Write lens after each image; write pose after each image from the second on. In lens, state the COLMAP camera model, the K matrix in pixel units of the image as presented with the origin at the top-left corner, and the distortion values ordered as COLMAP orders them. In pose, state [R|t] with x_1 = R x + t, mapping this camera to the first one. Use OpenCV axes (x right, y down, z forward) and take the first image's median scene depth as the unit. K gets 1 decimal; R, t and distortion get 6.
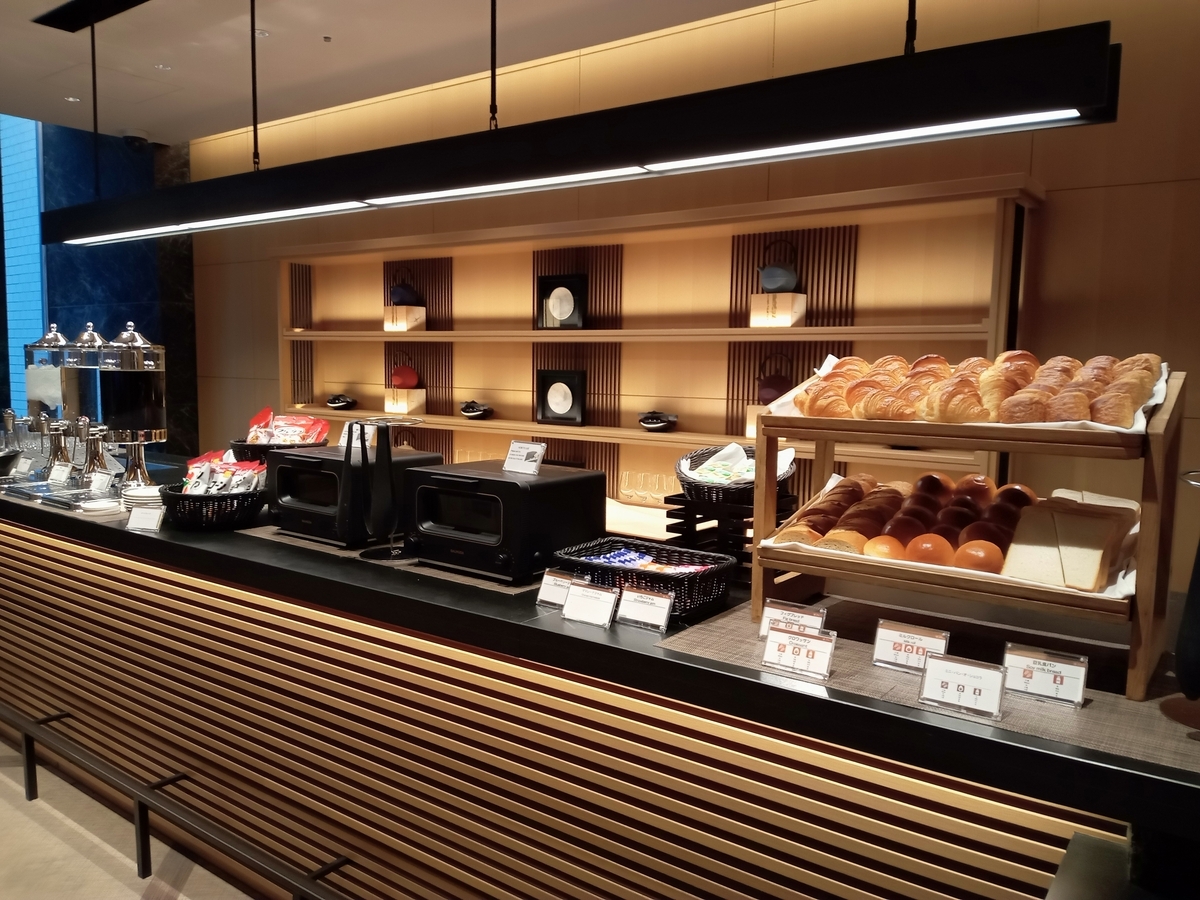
lens RADIAL K [[897.8, 0, 603.3], [0, 897.8, 452.7], [0, 0, 1]] dist [0.110138, -0.159762]
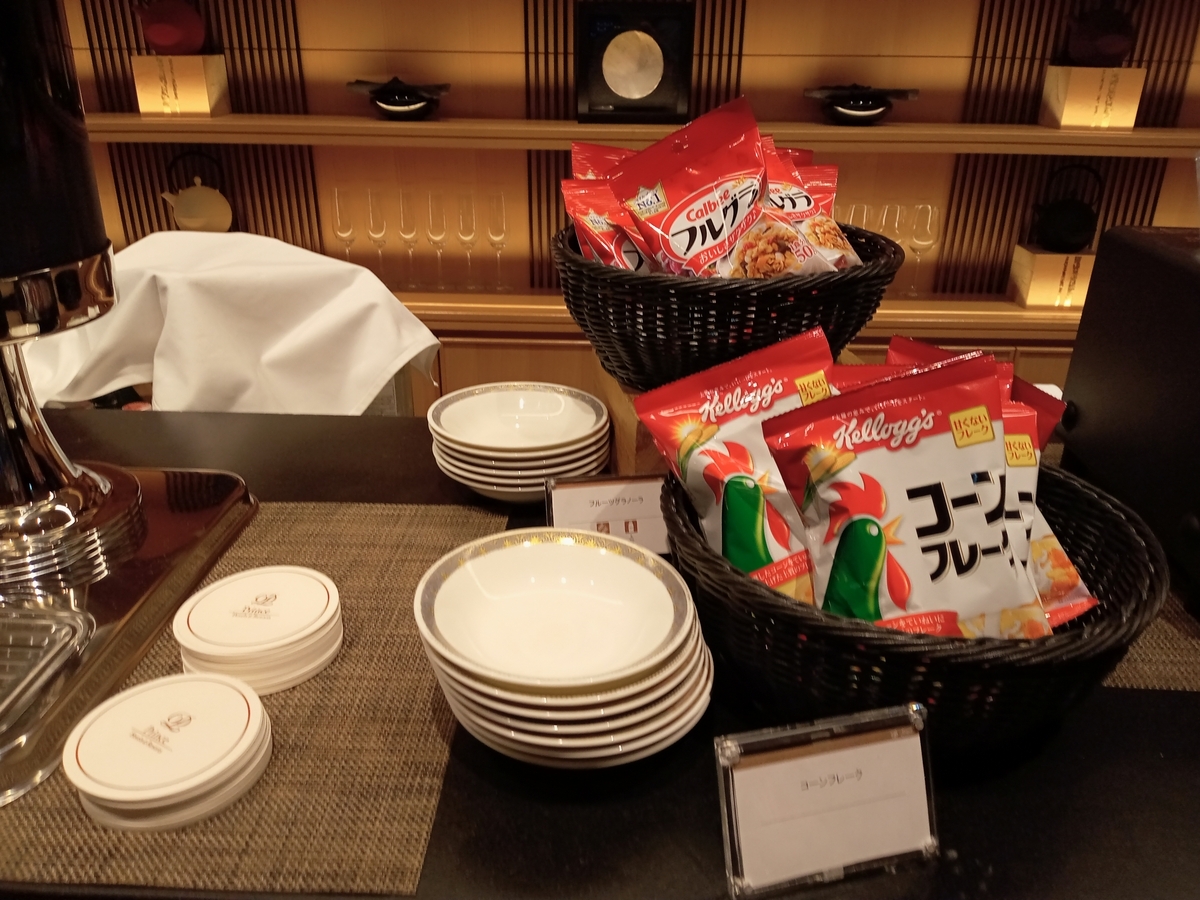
lens RADIAL K [[934.3, 0, 600.6], [0, 934.3, 456.9], [0, 0, 1]] dist [0.059000, -0.098018]
pose [[0.820366, -0.245821, 0.516306, -0.864206], [0.058945, 0.934429, 0.351237, -0.092643], [-0.568793, -0.257709, 0.781063, 1.196534]]
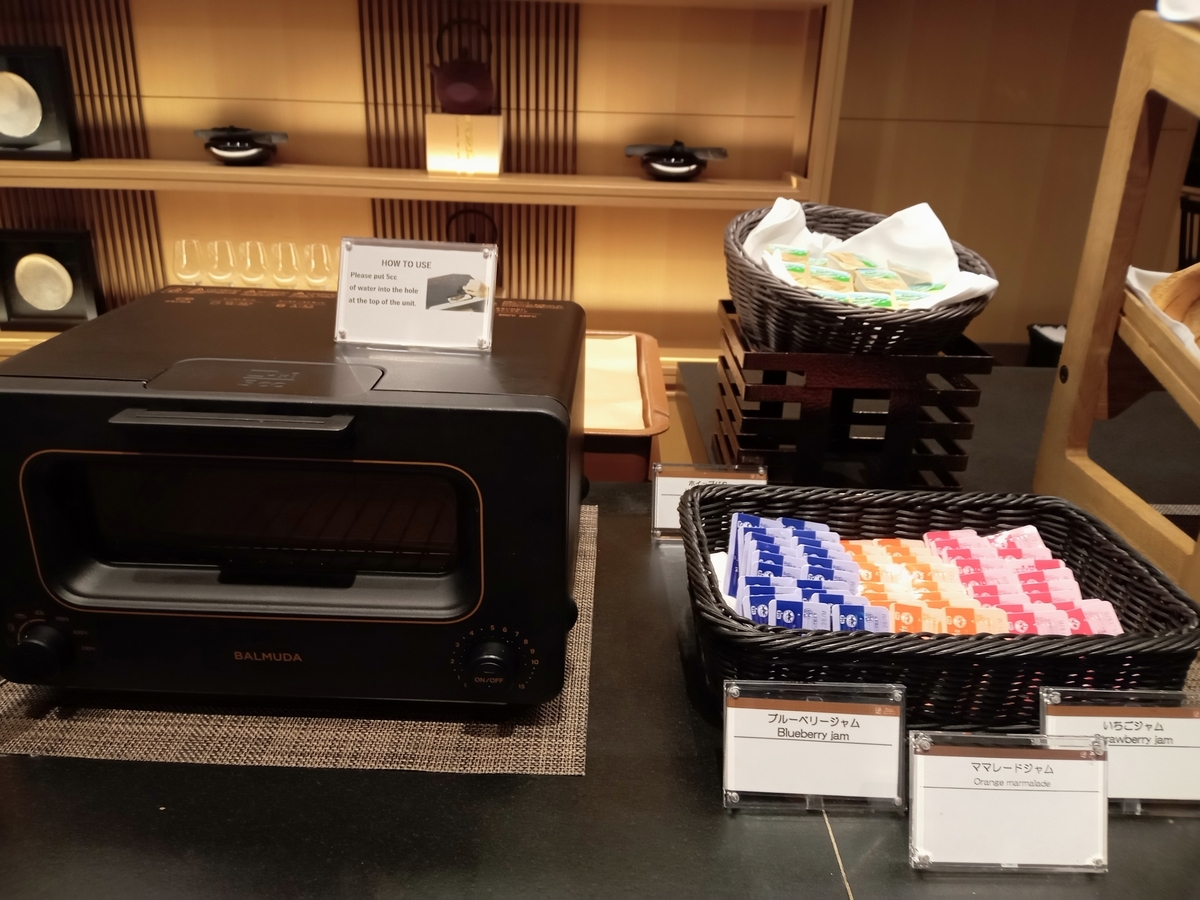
lens RADIAL K [[934.3, 0, 651.1], [0, 934.3, 475.3], [0, 0, 1]] dist [0.059000, -0.098018]
pose [[0.798939, -0.220815, 0.559408, -0.222578], [0.038713, 0.947111, 0.318563, -0.036175], [-0.600165, -0.232856, 0.765232, 0.719774]]
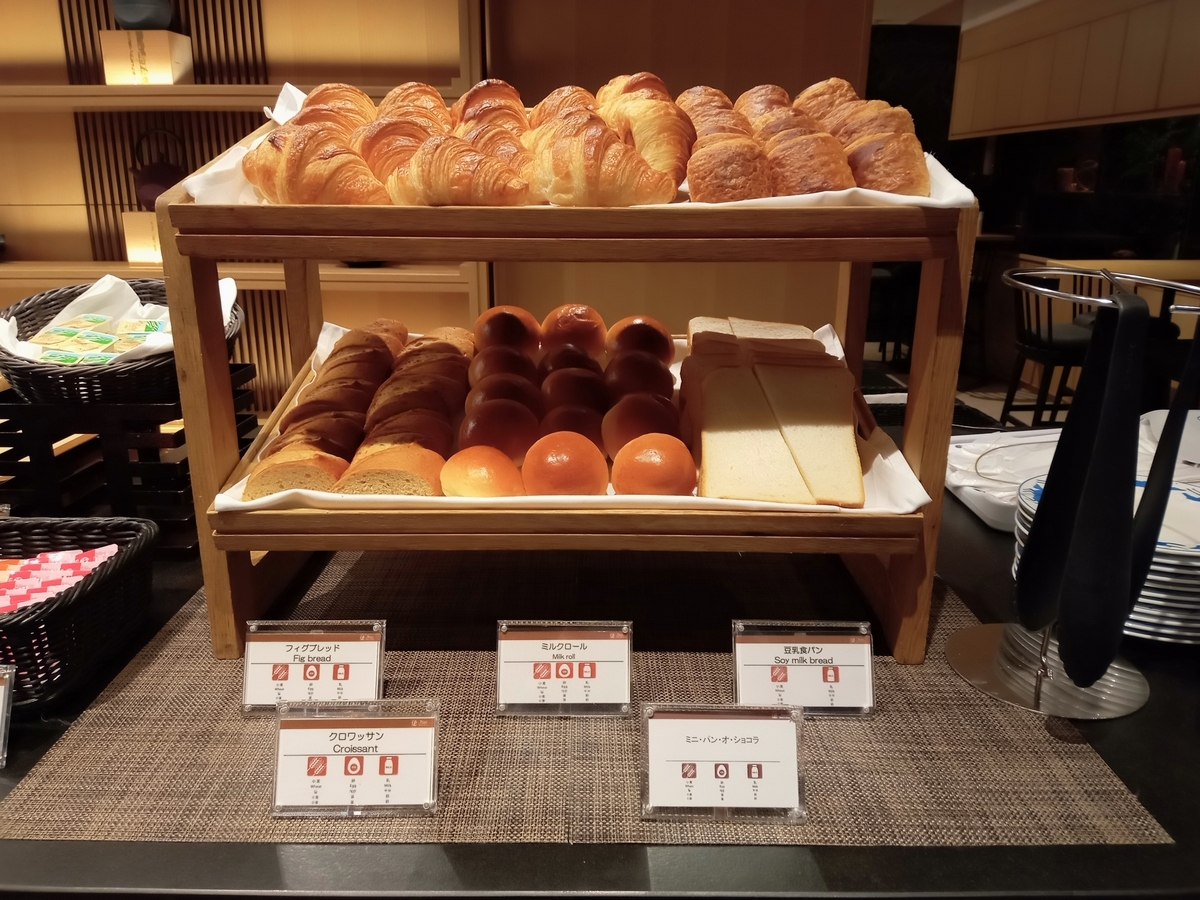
lens RADIAL K [[934.3, 0, 611.5], [0, 934.3, 456.8], [0, 0, 1]] dist [0.059000, -0.098018]
pose [[0.809349, -0.179254, 0.559305, 0.063933], [0.066823, 0.974208, 0.215531, -0.007526], [-0.583515, -0.137065, 0.800452, 0.426780]]
